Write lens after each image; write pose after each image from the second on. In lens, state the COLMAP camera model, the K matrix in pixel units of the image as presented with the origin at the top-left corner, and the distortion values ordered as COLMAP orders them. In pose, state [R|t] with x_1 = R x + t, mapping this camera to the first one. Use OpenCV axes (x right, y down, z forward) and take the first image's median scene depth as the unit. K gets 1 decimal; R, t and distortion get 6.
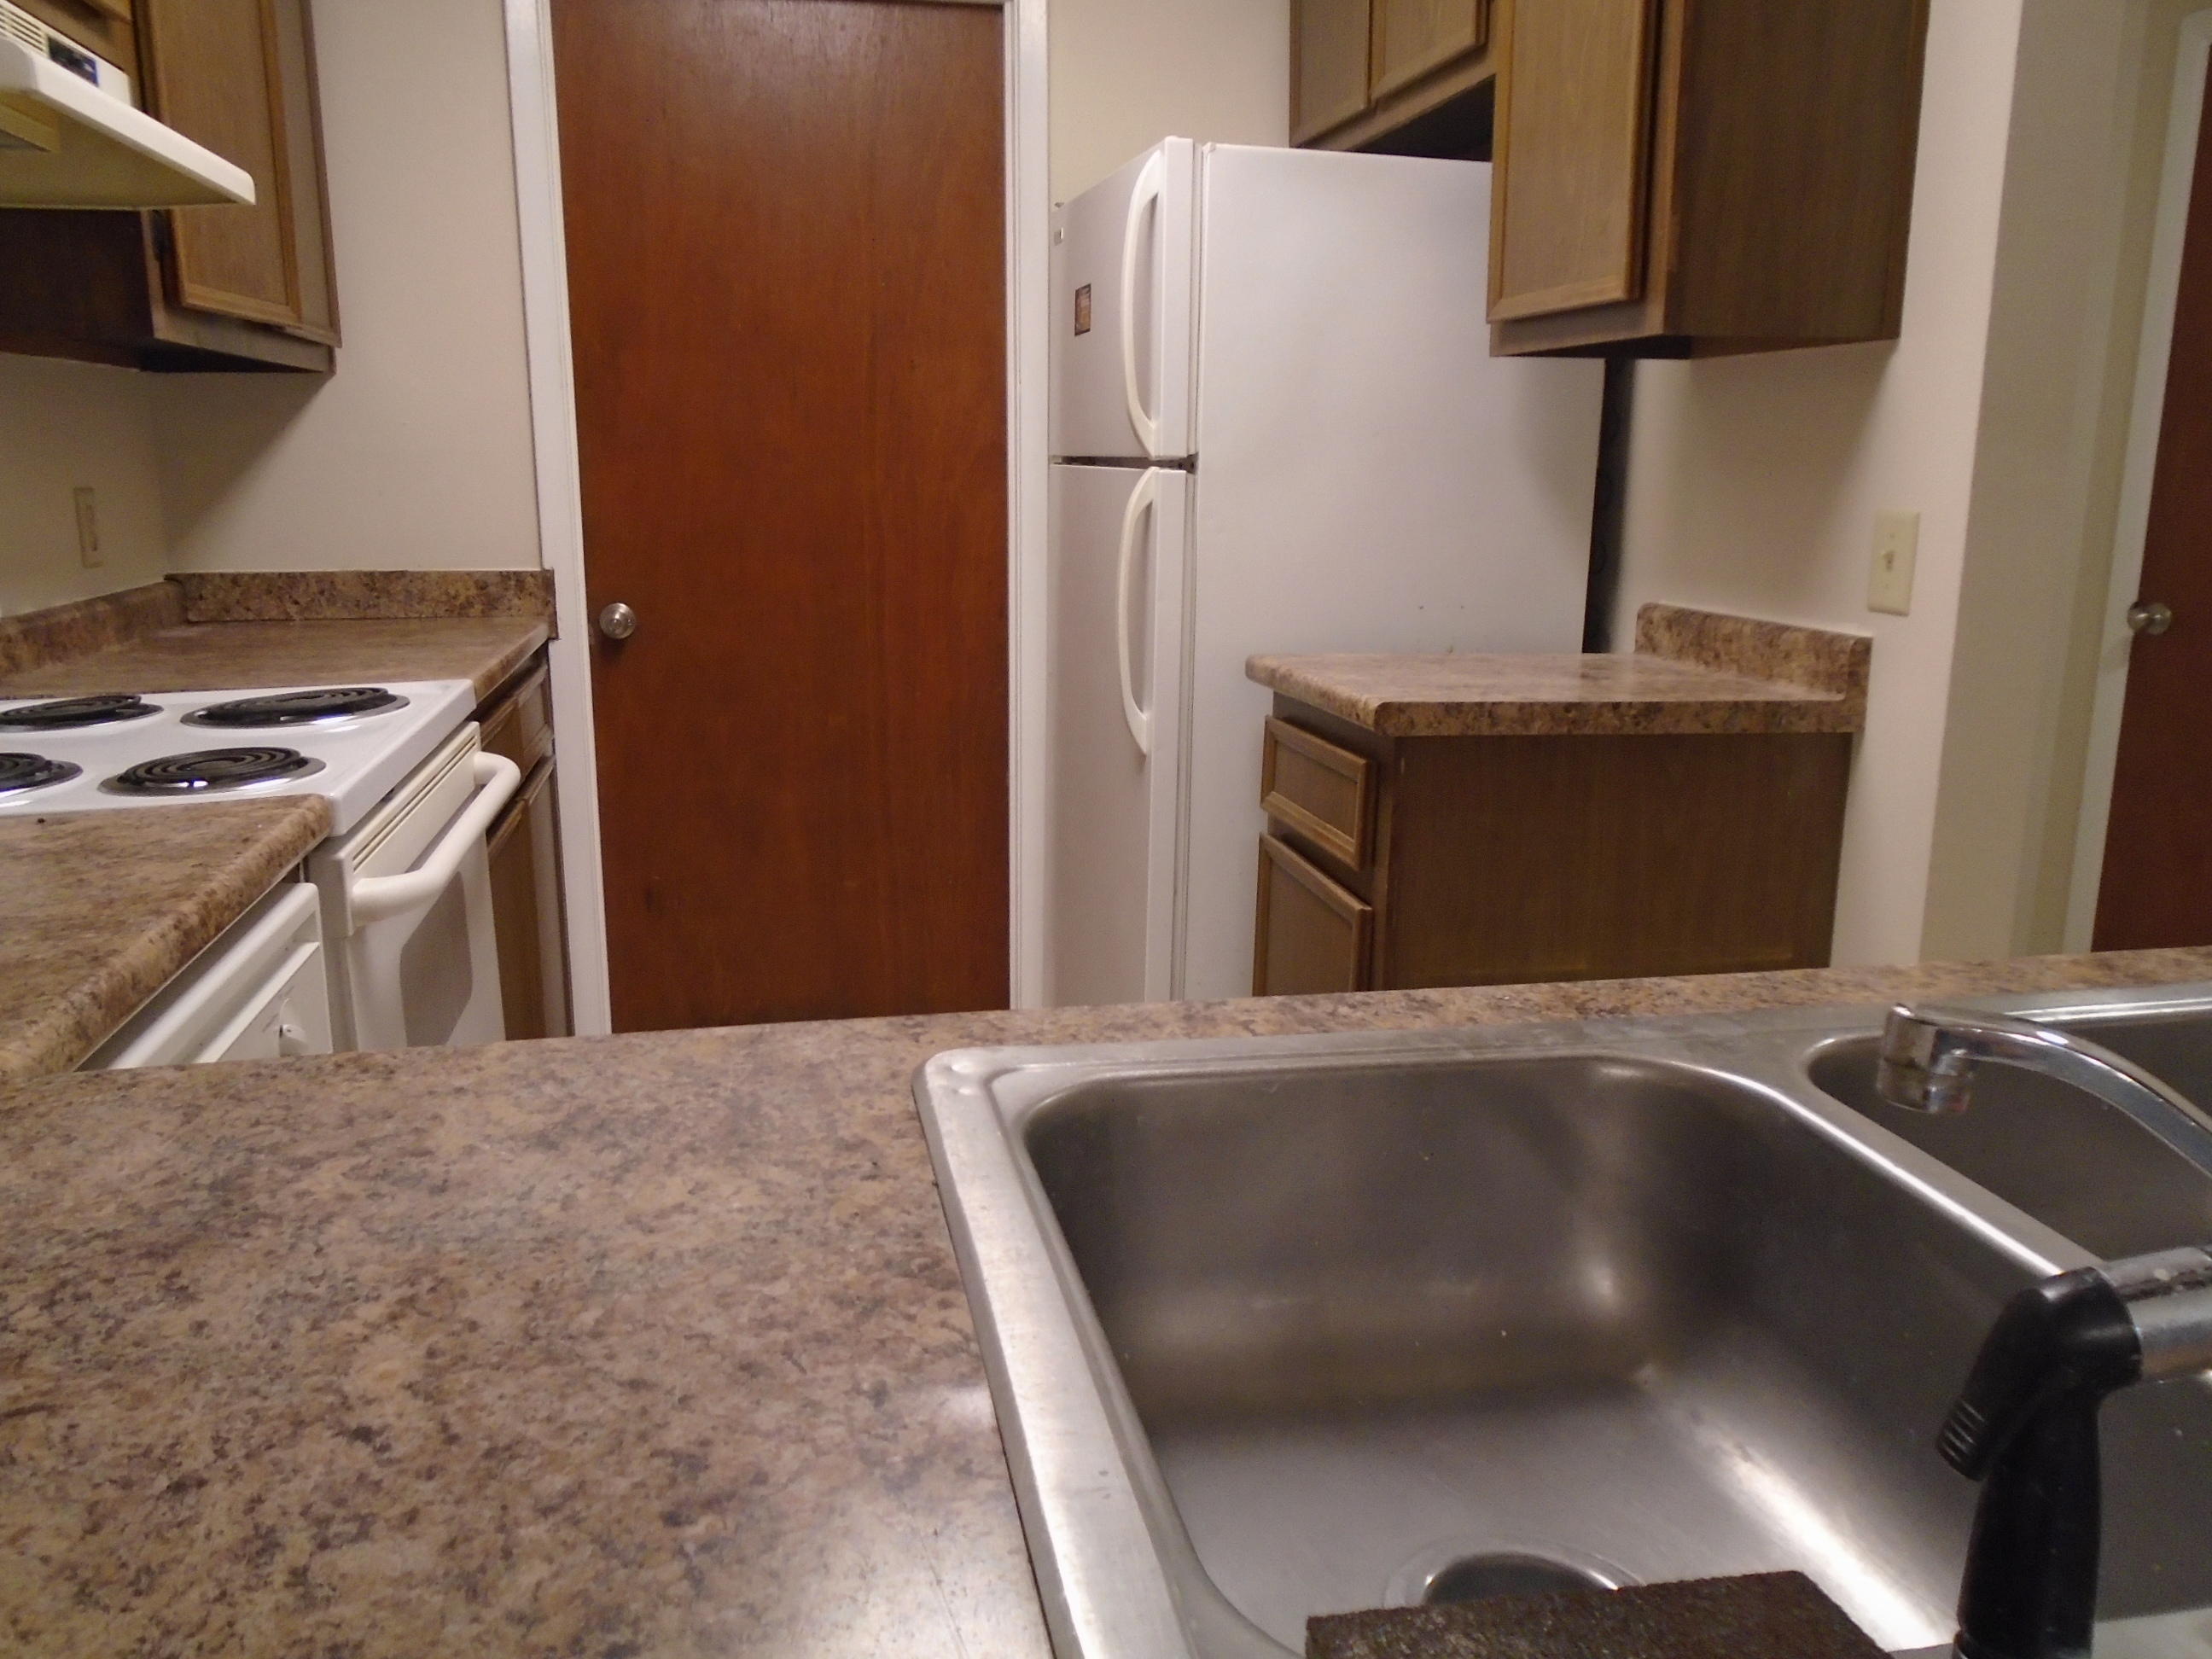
lens RADIAL K [[1689.1, 0, 1042.2], [0, 1689.1, 862.4], [0, 0, 1]] dist [-0.024753, 0.017371]
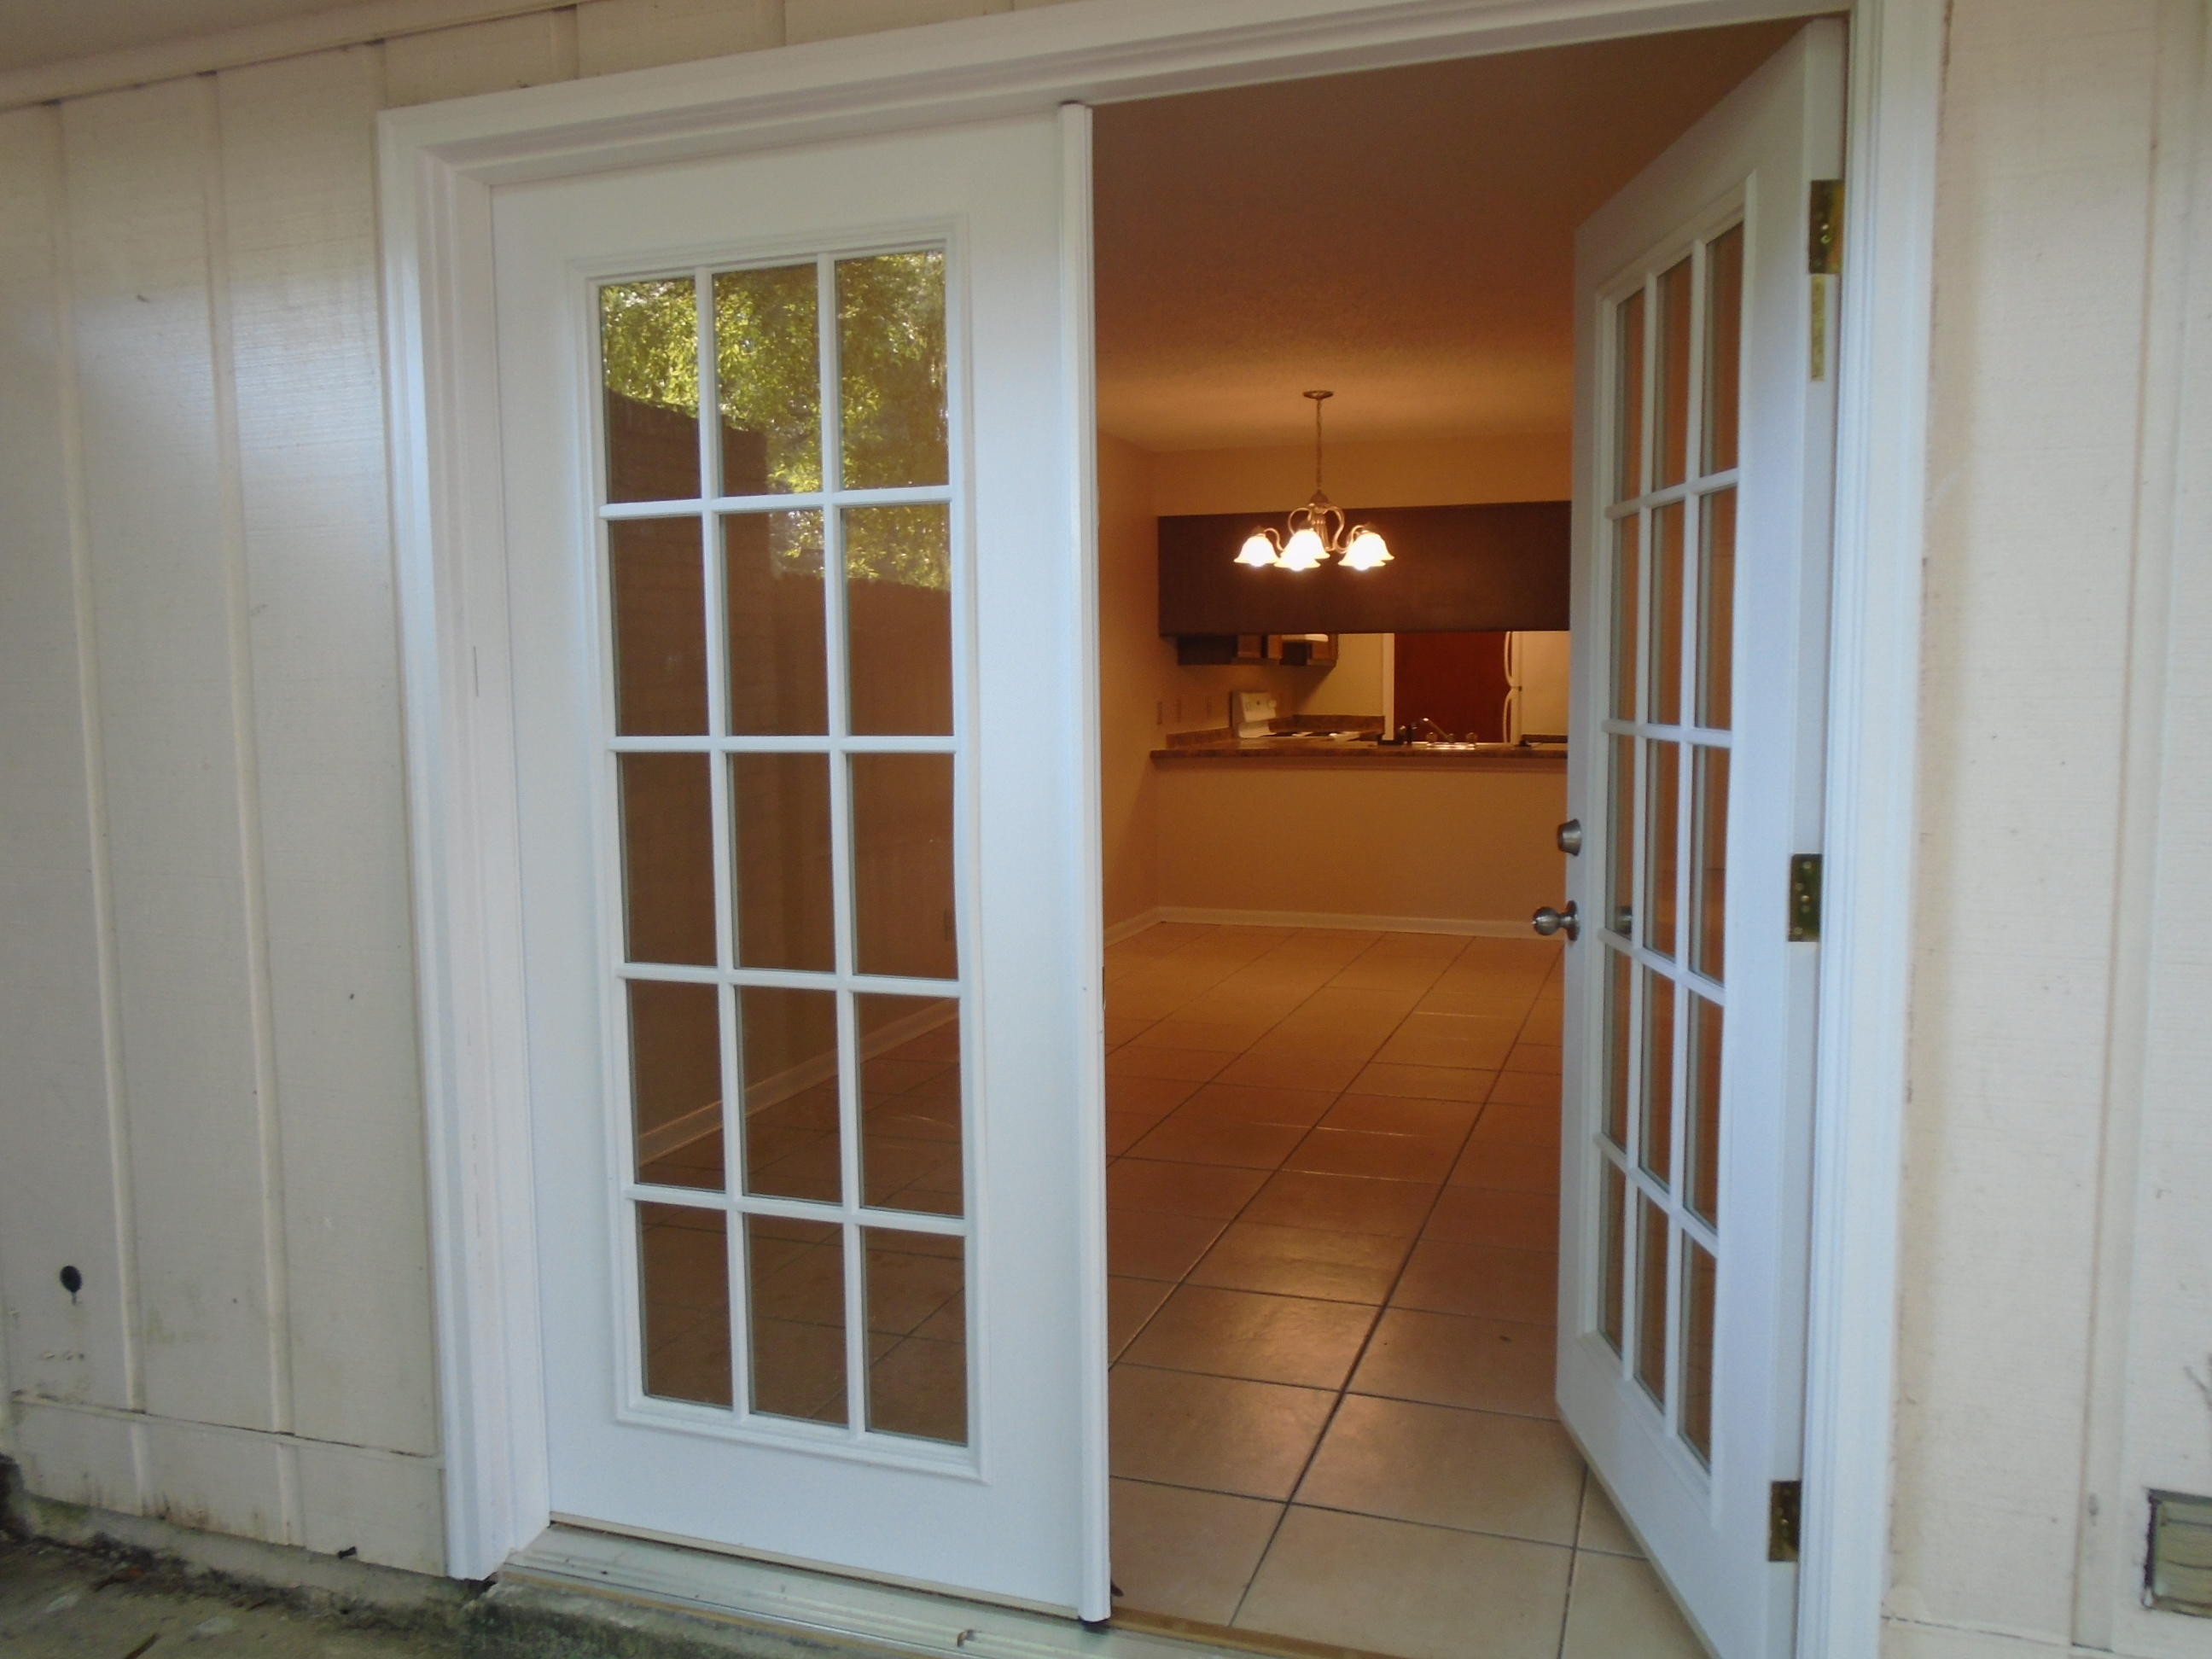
lens RADIAL K [[1689.1, 0, 1089.3], [0, 1689.1, 839.5], [0, 0, 1]] dist [-0.024753, 0.017371]
pose [[0.875653, 0.036663, -0.481547, 1.238677], [-0.108484, 0.986564, -0.122155, 0.814467], [0.470599, 0.159205, 0.867865, -3.292457]]
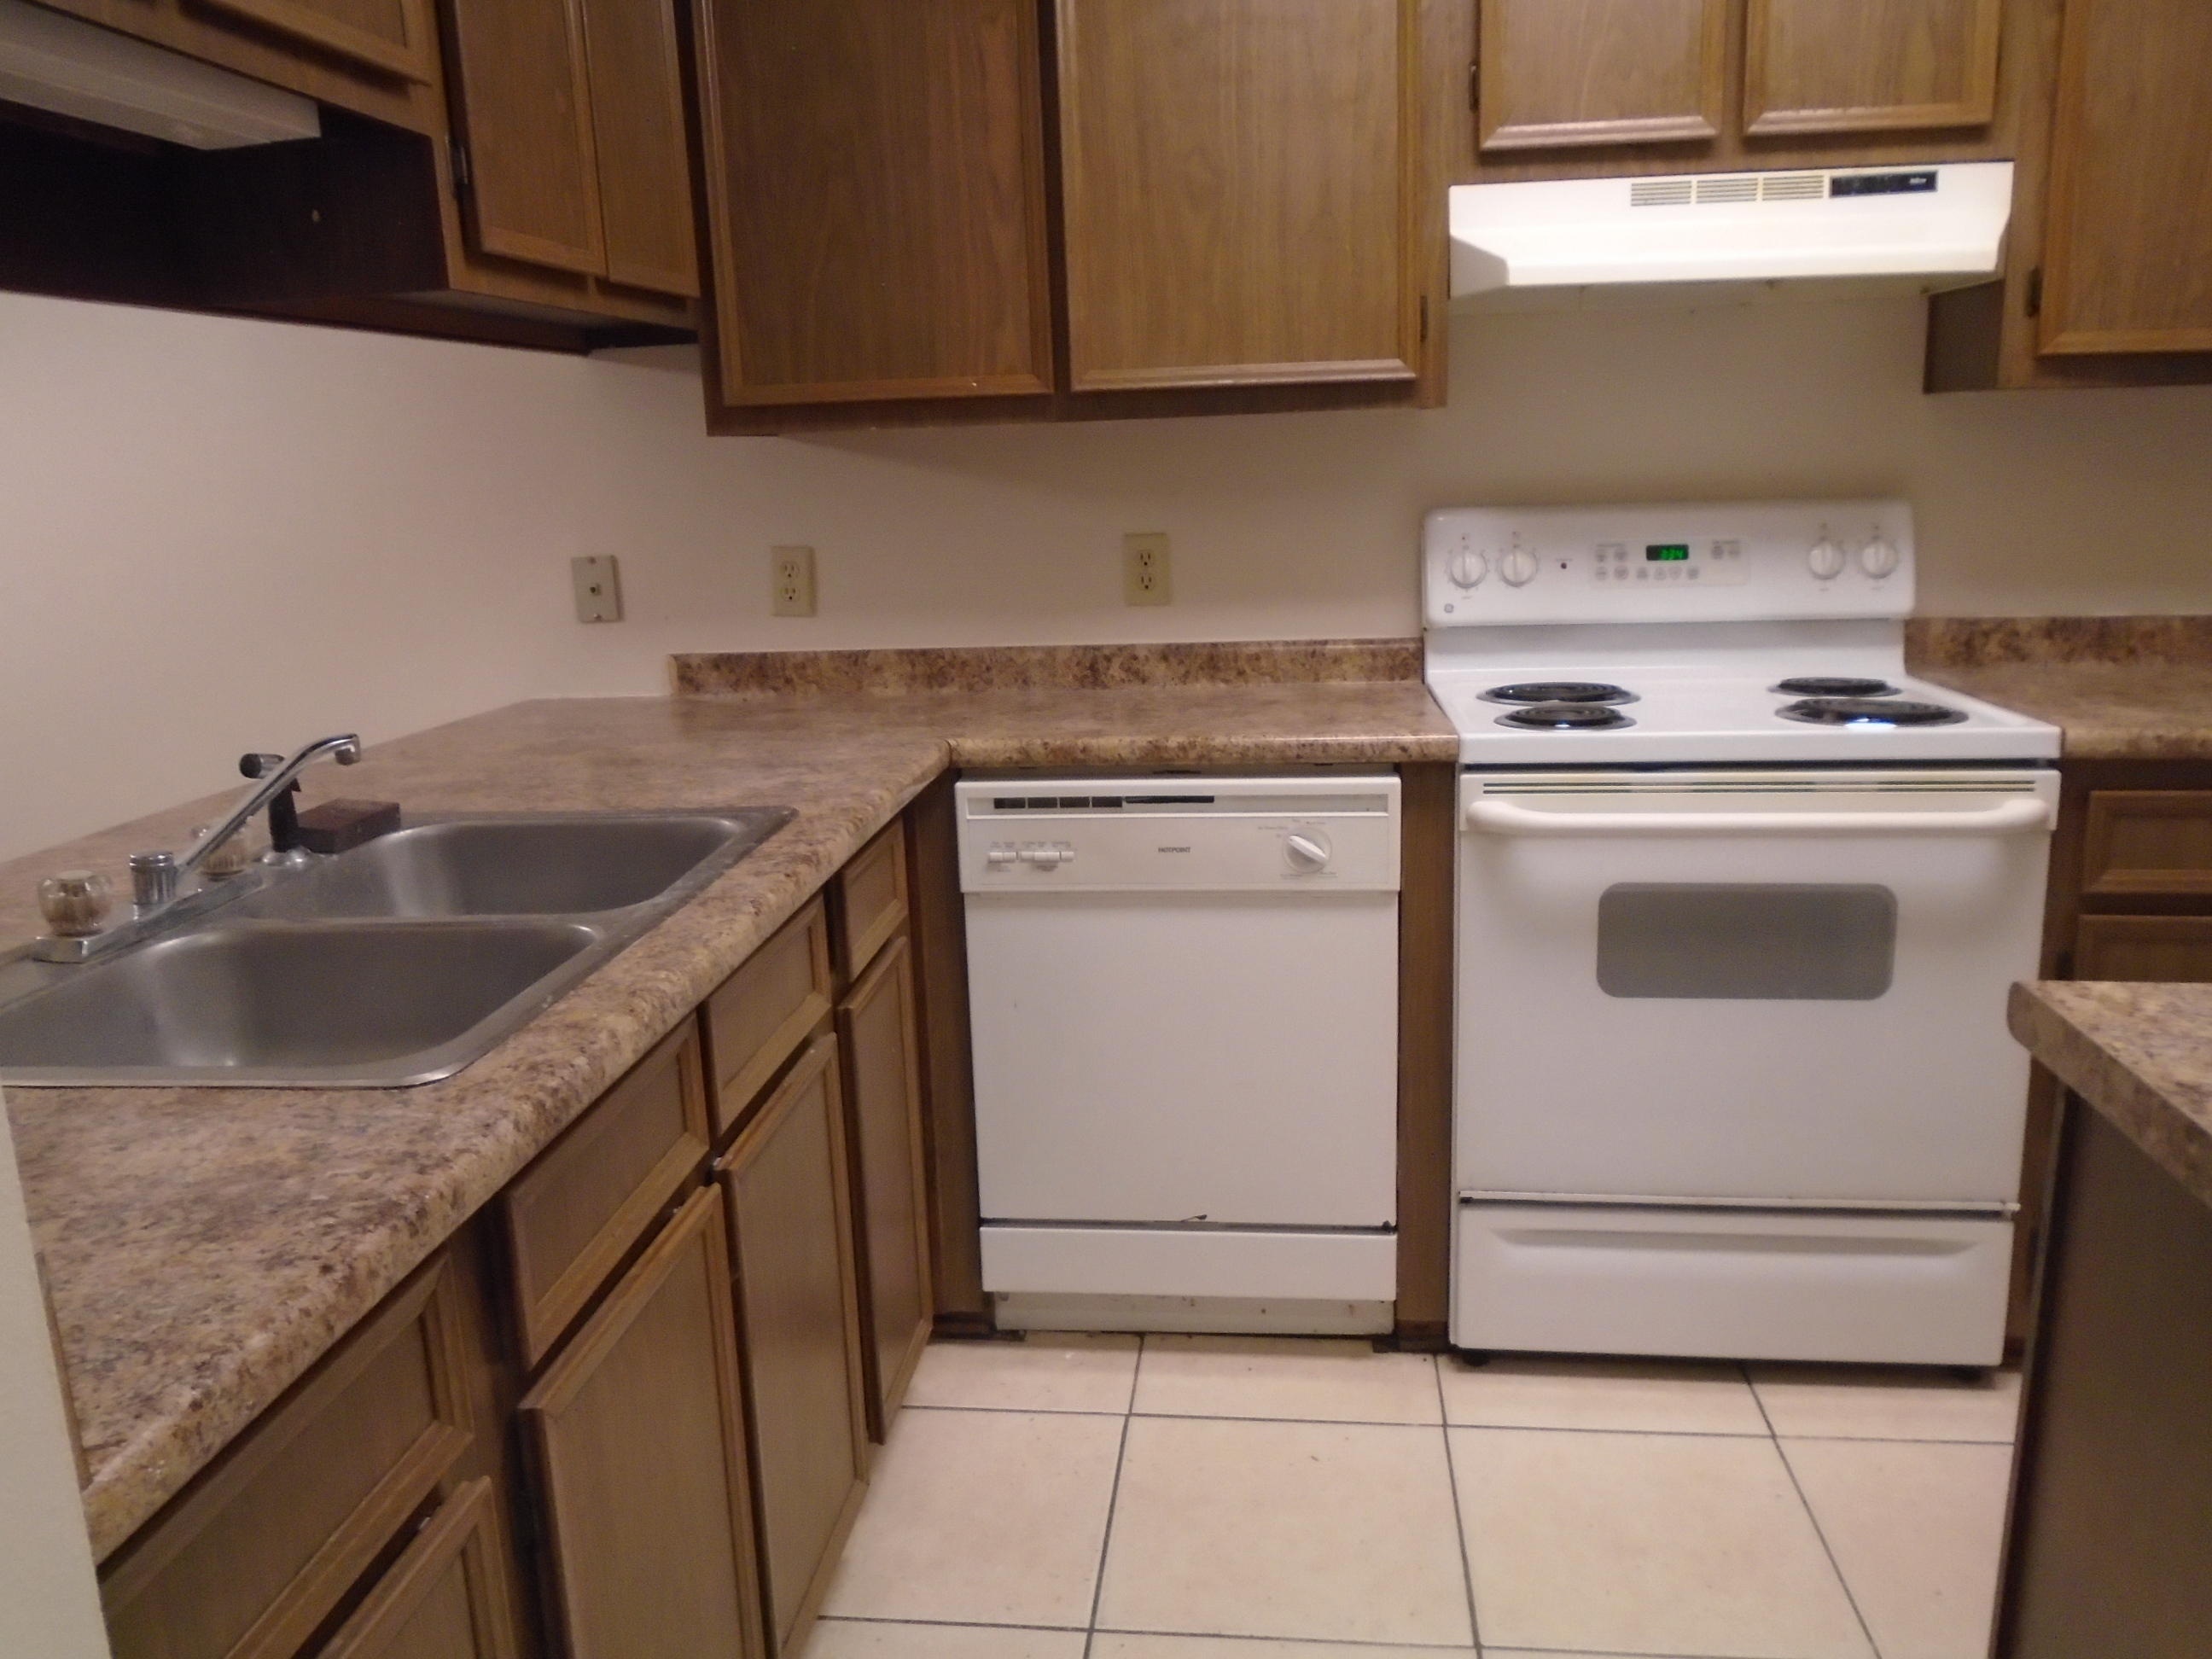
lens RADIAL K [[1689.1, 0, 1086.5], [0, 1689.1, 845.2], [0, 0, 1]] dist [-0.024753, 0.017371]
pose [[-0.298544, 0.232671, -0.925600, 0.676430], [-0.199066, 0.933317, 0.298817, -0.202608], [0.933405, 0.273466, -0.232319, 0.652063]]
